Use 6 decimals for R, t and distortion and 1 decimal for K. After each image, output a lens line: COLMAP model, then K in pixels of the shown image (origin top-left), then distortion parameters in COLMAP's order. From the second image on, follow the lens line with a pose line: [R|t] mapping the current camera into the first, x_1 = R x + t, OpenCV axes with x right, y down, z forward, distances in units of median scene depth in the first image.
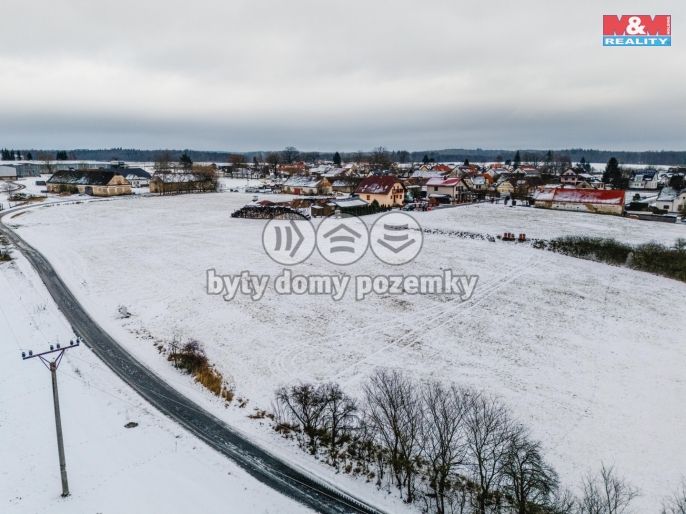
lens RADIAL K [[499.7, 0, 343.0], [0, 499.7, 257.0], [0, 0, 1]] dist [0.095043, -0.124093]
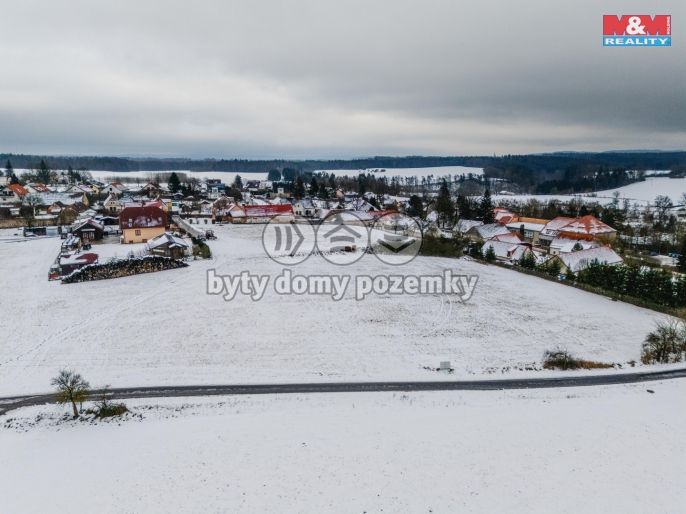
lens RADIAL K [[499.7, 0, 343.0], [0, 499.7, 257.0], [0, 0, 1]] dist [0.095043, -0.124093]
pose [[0.479257, -0.167089, 0.861623, -0.507248], [0.169890, 0.980805, 0.095704, -0.092652], [-0.861075, 0.100514, 0.498444, 0.228814]]
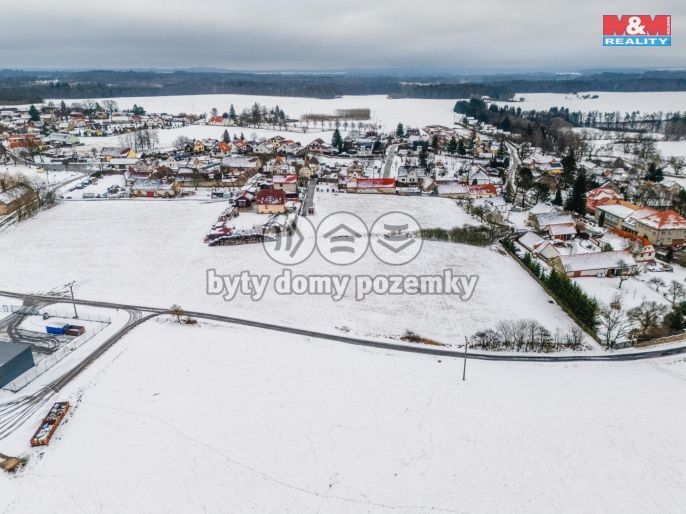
lens RADIAL K [[499.7, 0, 343.0], [0, 499.7, 257.0], [0, 0, 1]] dist [0.095043, -0.124093]
pose [[0.786024, -0.214188, 0.579905, -0.567827], [0.120475, 0.973148, 0.196136, -0.212194], [-0.606343, -0.084304, 0.790722, -0.218415]]
